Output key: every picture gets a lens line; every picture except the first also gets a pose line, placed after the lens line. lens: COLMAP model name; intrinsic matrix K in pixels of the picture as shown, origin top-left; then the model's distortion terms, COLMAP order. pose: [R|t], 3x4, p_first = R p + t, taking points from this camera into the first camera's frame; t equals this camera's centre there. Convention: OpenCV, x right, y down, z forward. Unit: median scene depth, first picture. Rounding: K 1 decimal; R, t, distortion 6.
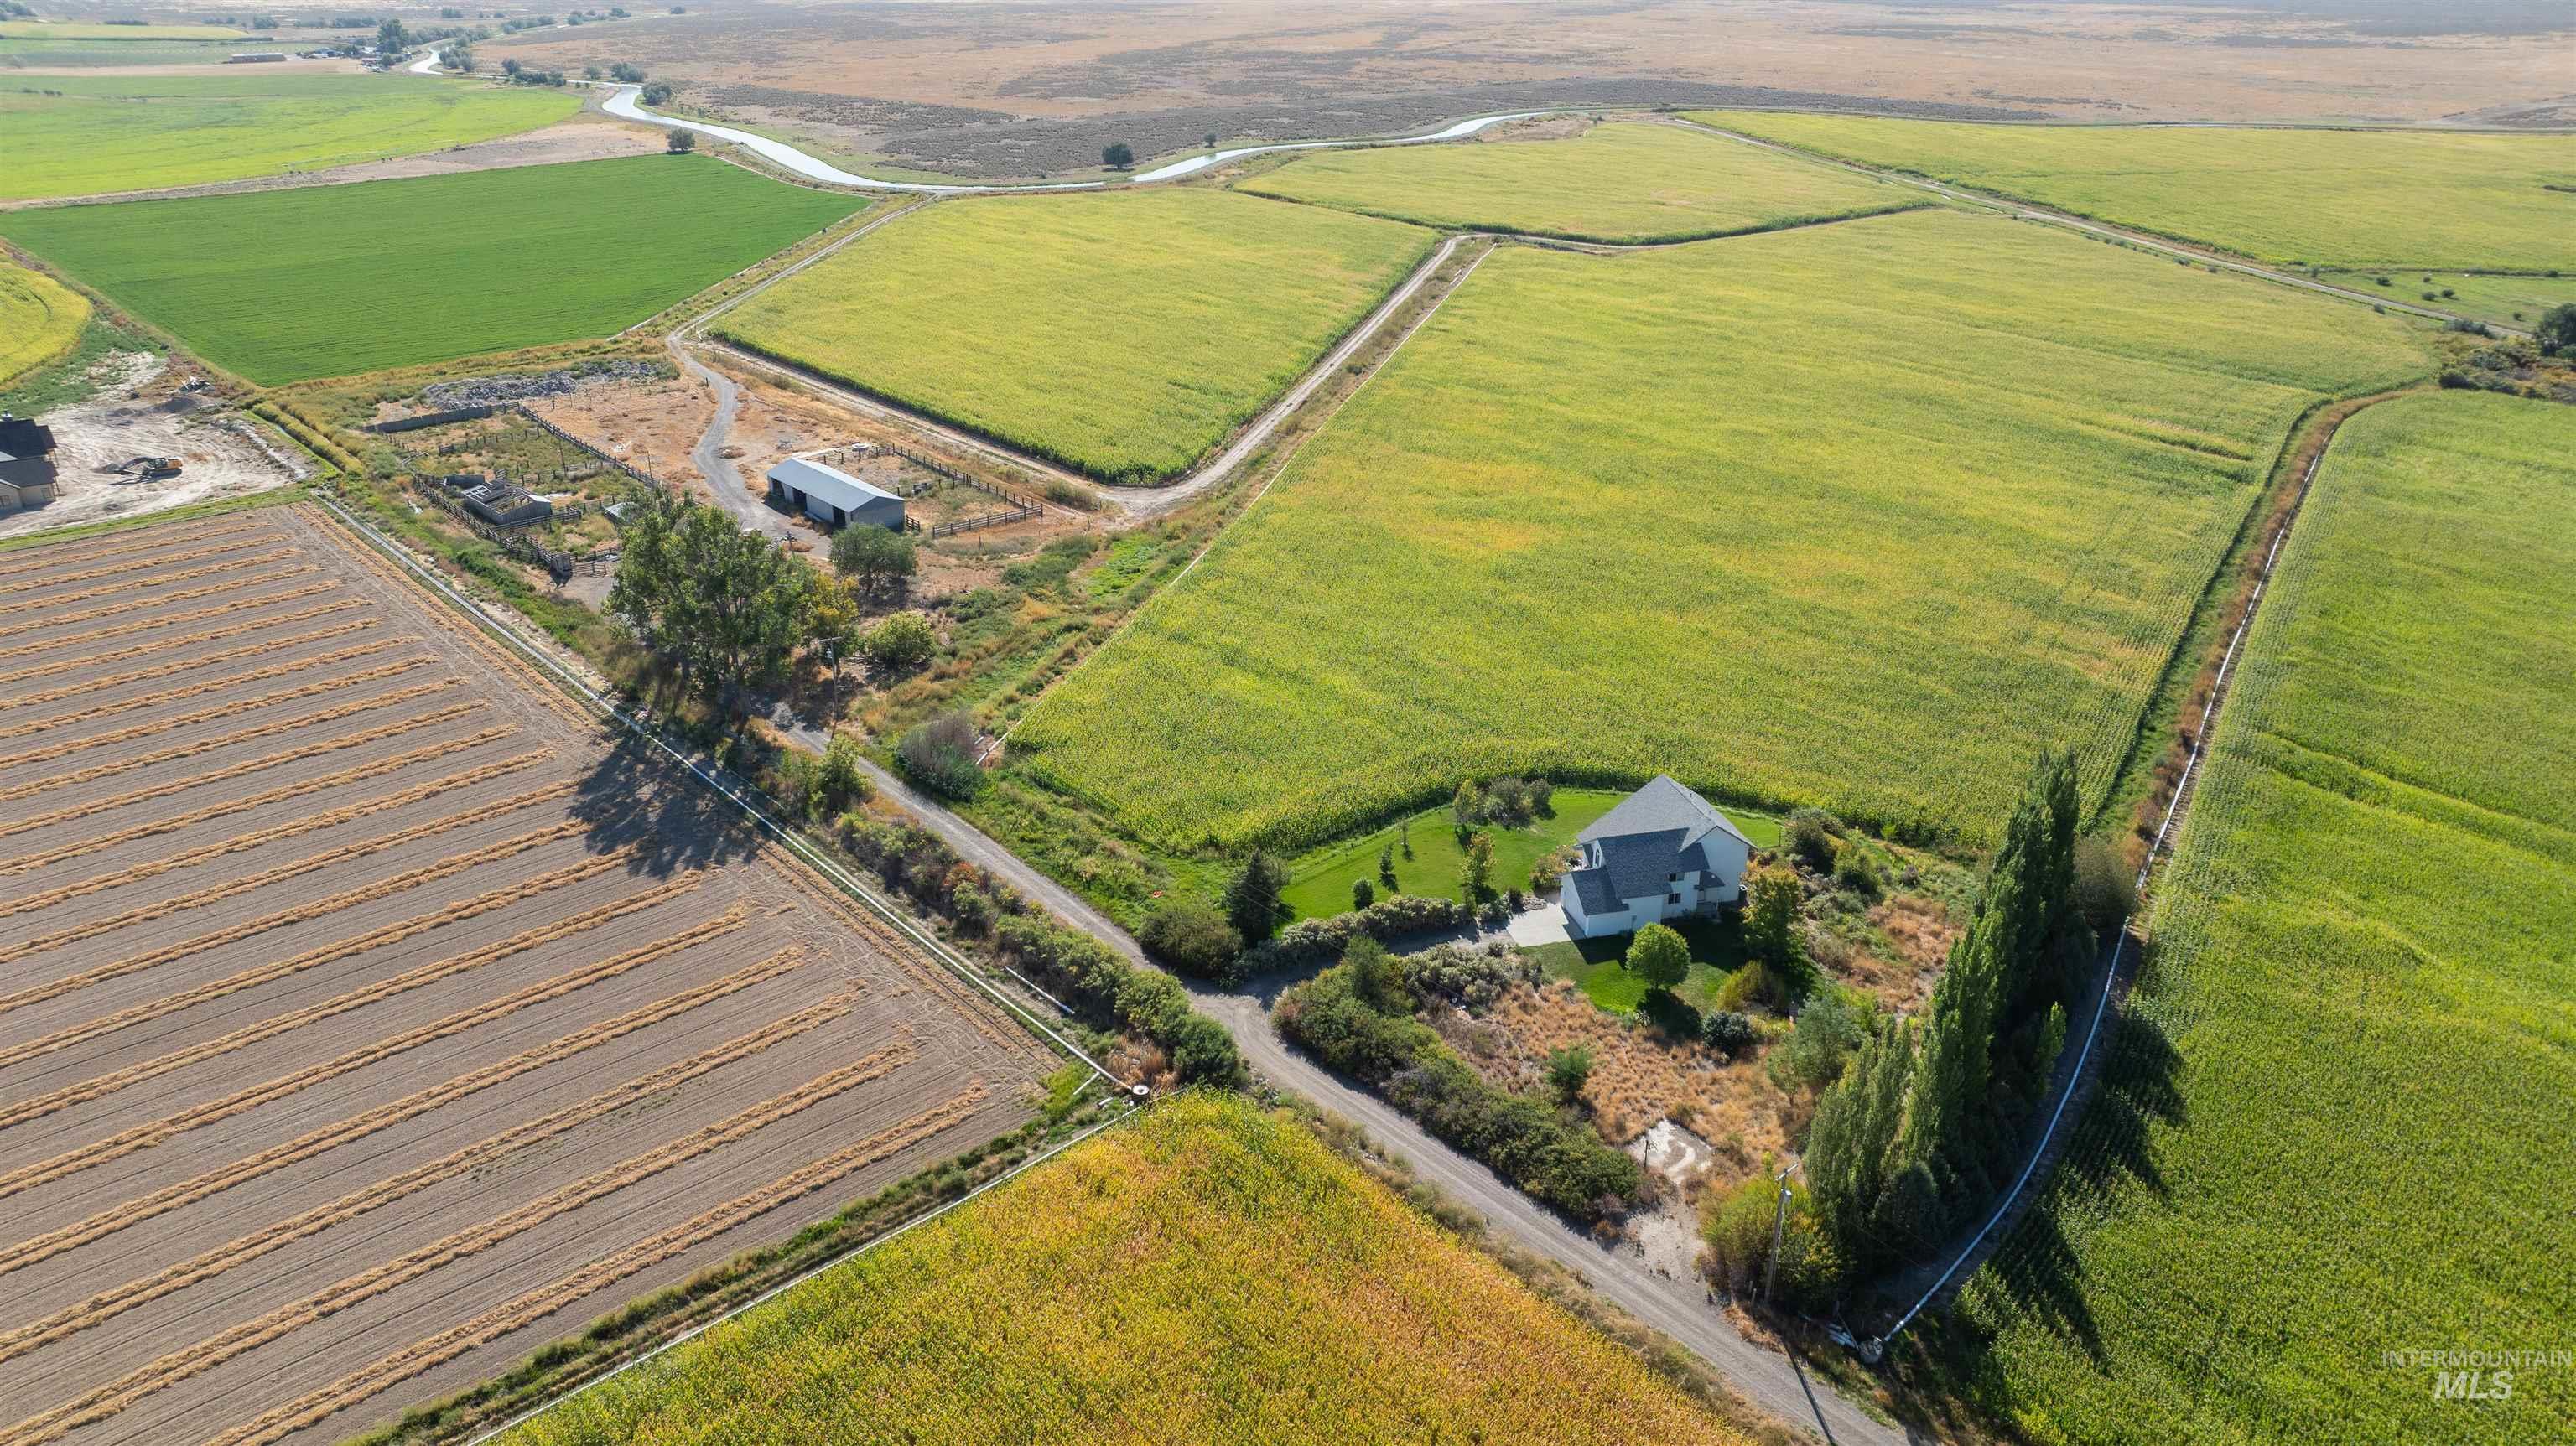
lens RADIAL K [[1815.3, 0, 1288.0], [0, 1815.3, 723.0], [0, 0, 1]] dist [-0.025984, 0.007381]
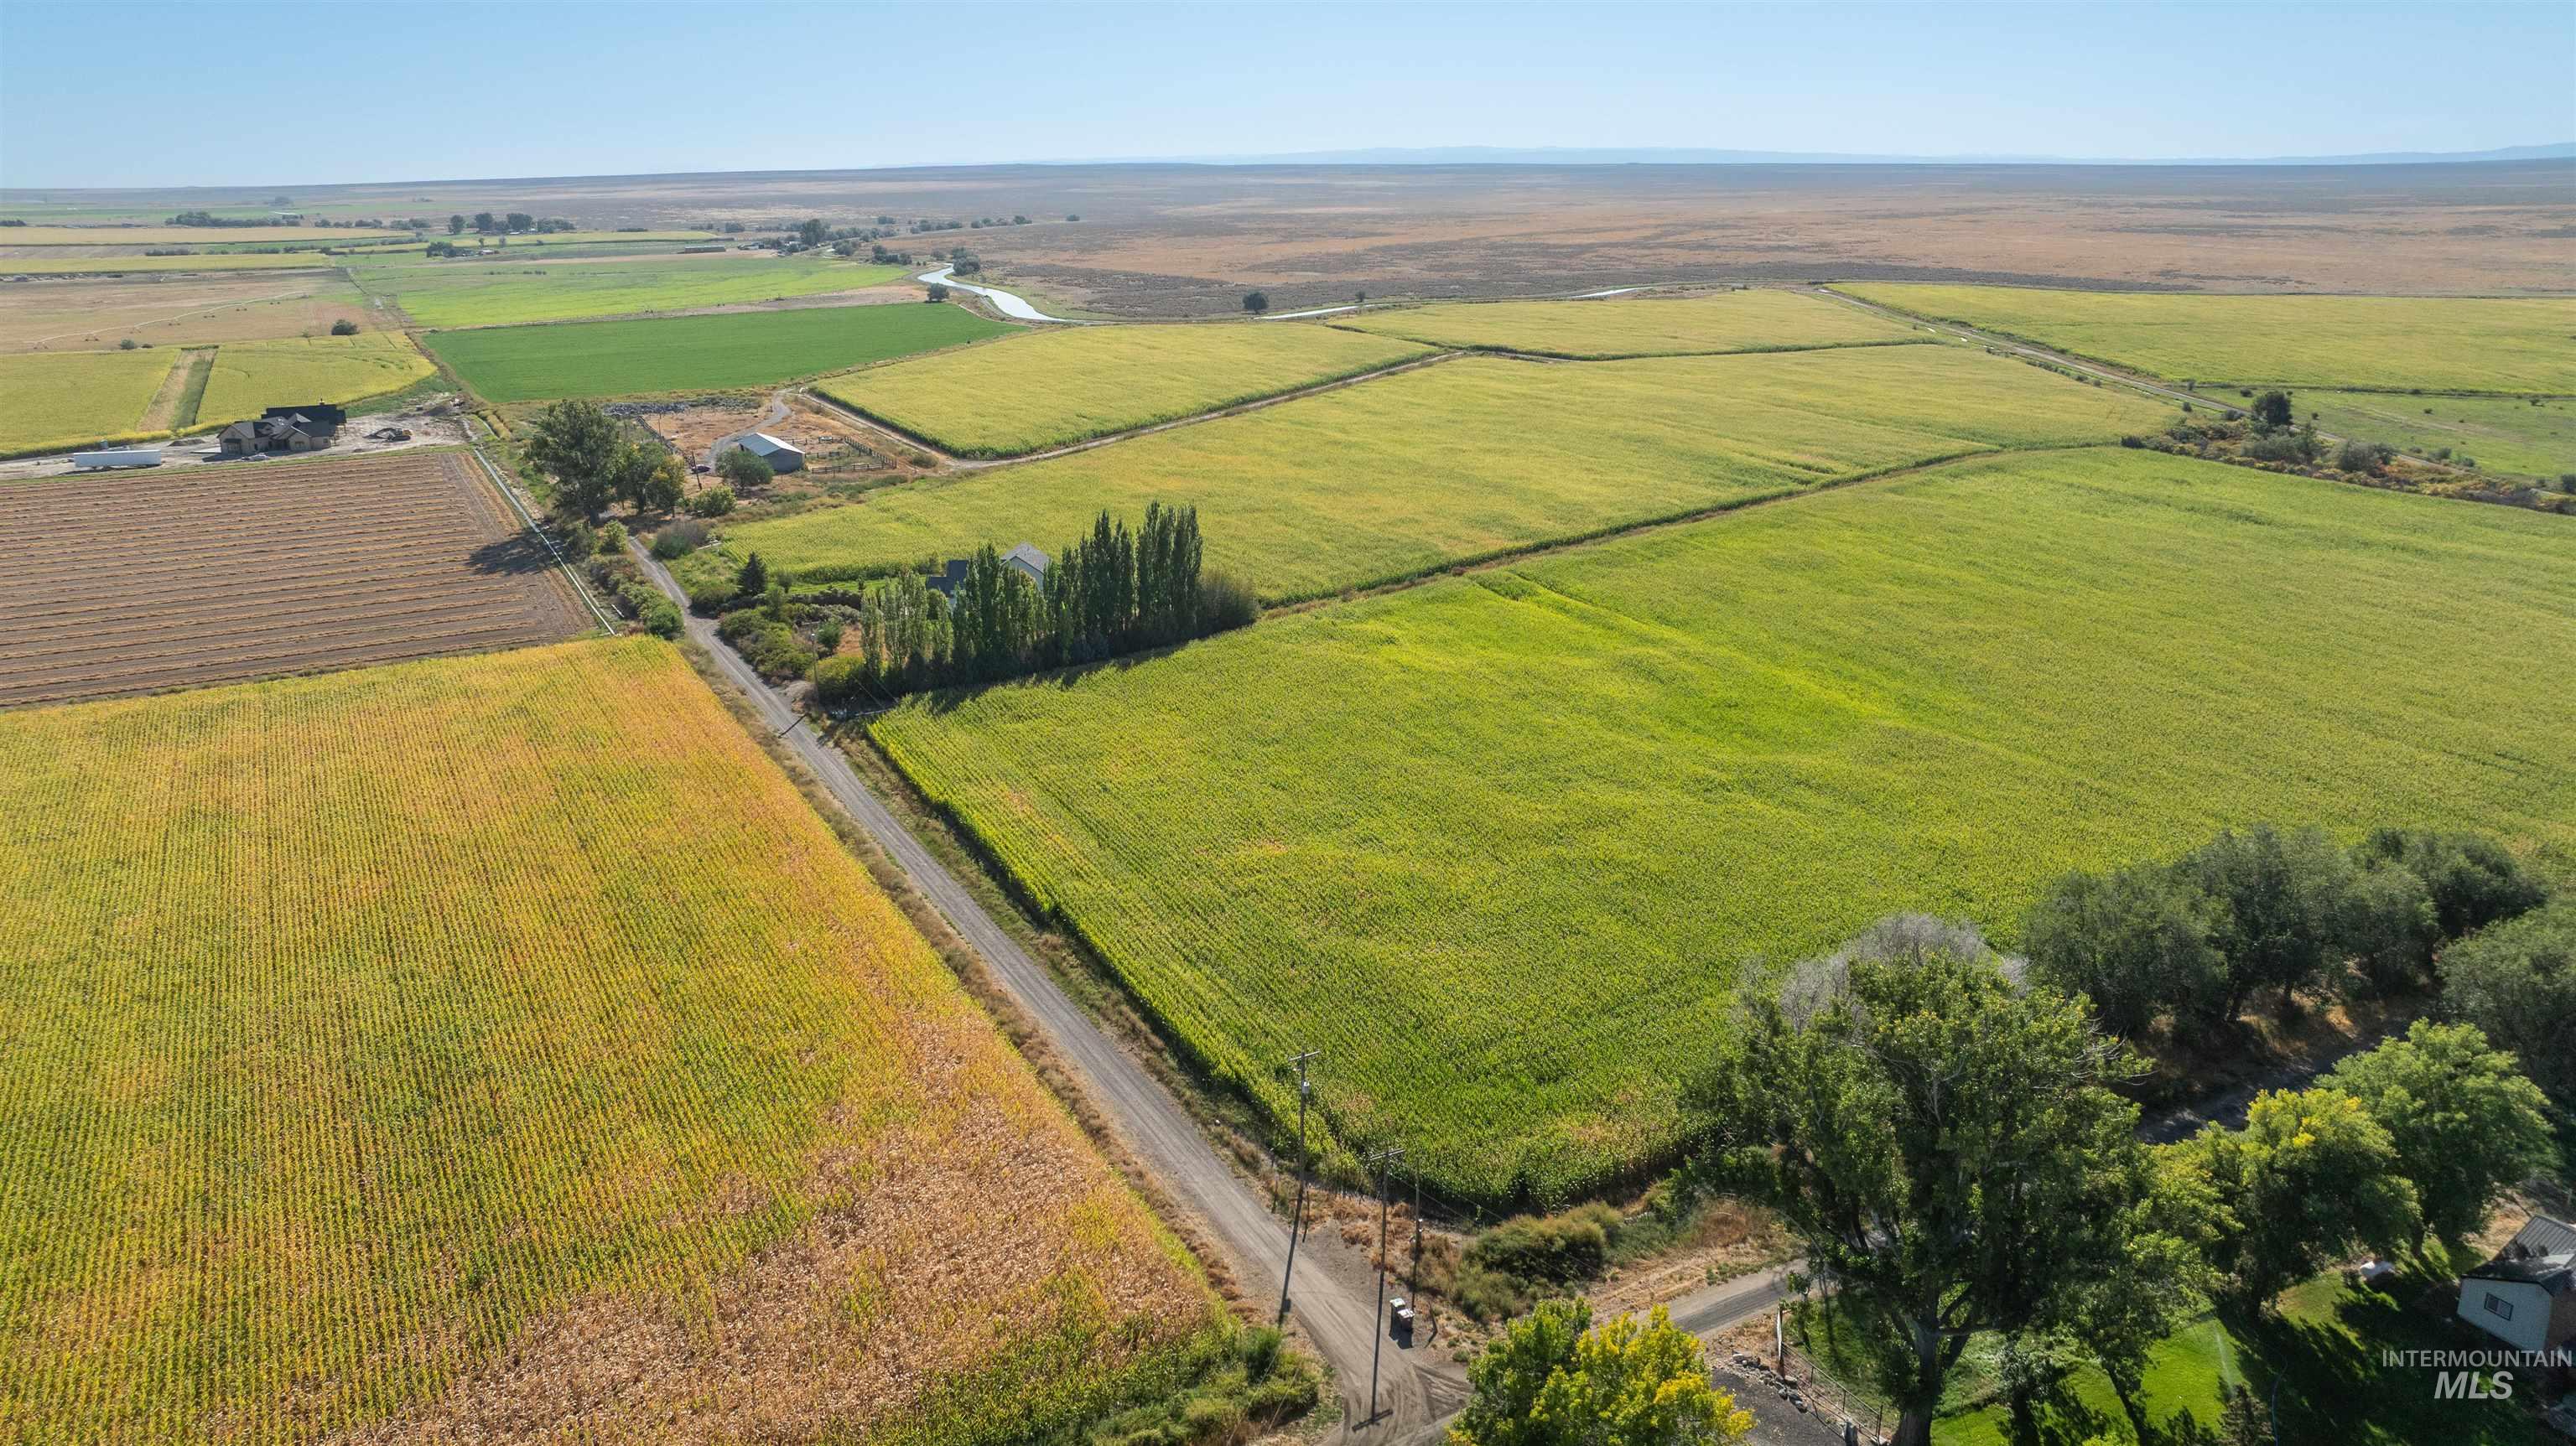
lens RADIAL K [[1815.3, 0, 1288.0], [0, 1815.3, 723.0], [0, 0, 1]] dist [-0.025984, 0.007381]
pose [[0.972804, 0.058895, -0.224017, 0.410473], [-0.084116, 0.990934, -0.104756, 0.173183], [0.215816, 0.120751, 0.968939, -0.265237]]
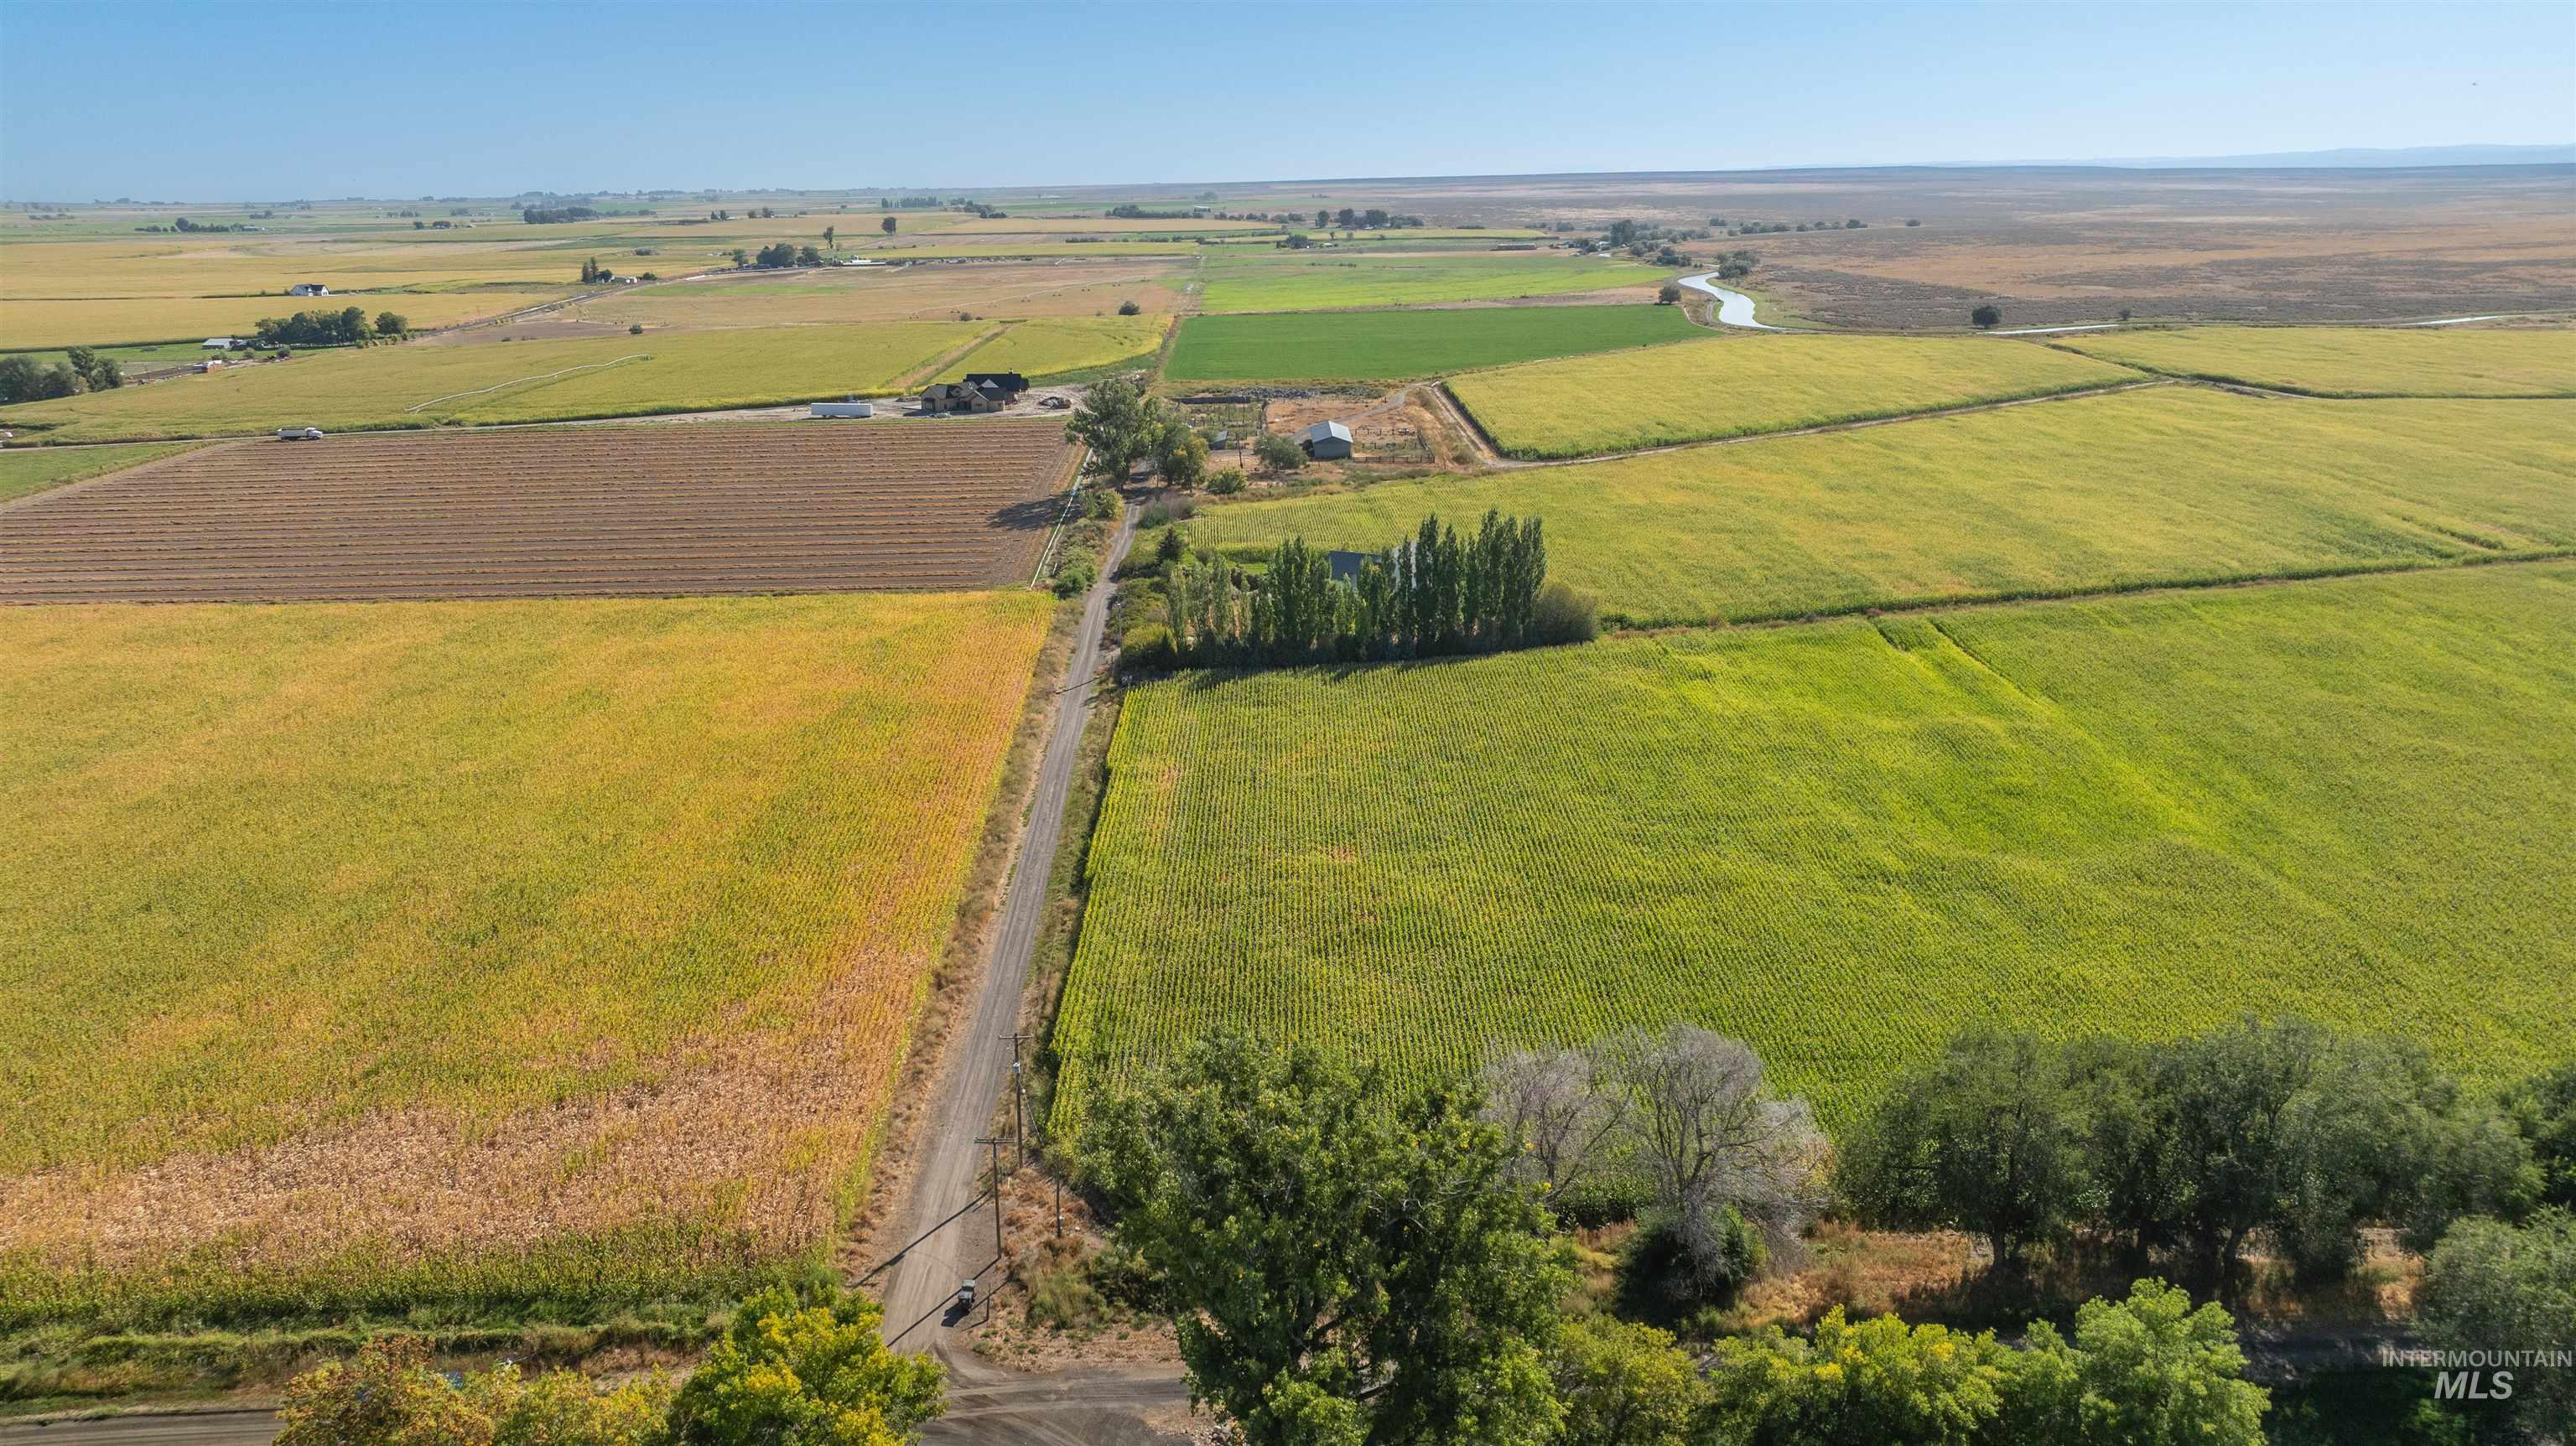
lens RADIAL K [[1815.3, 0, 1288.0], [0, 1815.3, 723.0], [0, 0, 1]] dist [-0.025984, 0.007381]
pose [[0.766157, 0.177458, -0.617666, 0.591892], [-0.248492, 0.968167, -0.030073, 0.136844], [0.592667, 0.176526, 0.785865, -0.179801]]
